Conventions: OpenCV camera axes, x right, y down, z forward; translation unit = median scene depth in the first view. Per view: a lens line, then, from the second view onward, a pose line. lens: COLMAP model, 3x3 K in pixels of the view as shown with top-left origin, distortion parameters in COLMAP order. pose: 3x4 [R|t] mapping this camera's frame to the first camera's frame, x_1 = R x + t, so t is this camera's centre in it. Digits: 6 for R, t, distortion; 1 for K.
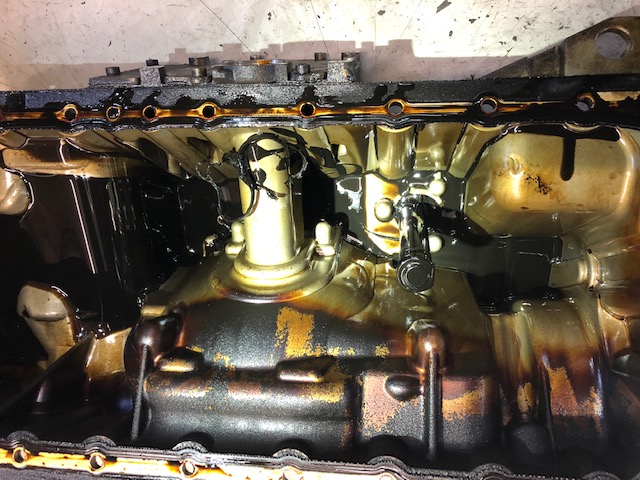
lens RADIAL K [[511.8, 0, 320.0], [0, 511.8, 240.0], [0, 0, 1]] dist [0.000775, 0.001208]
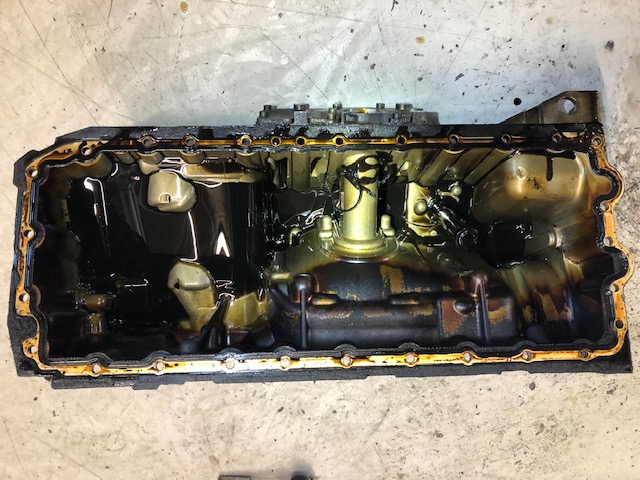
lens RADIAL K [[511.8, 0, 320.0], [0, 511.8, 240.0], [0, 0, 1]] dist [0.000775, 0.001208]
pose [[0.983938, -0.024812, 0.176775, -0.564292], [0.035255, 0.997798, -0.056181, 0.145357], [-0.174992, 0.061511, 0.982647, -0.538587]]
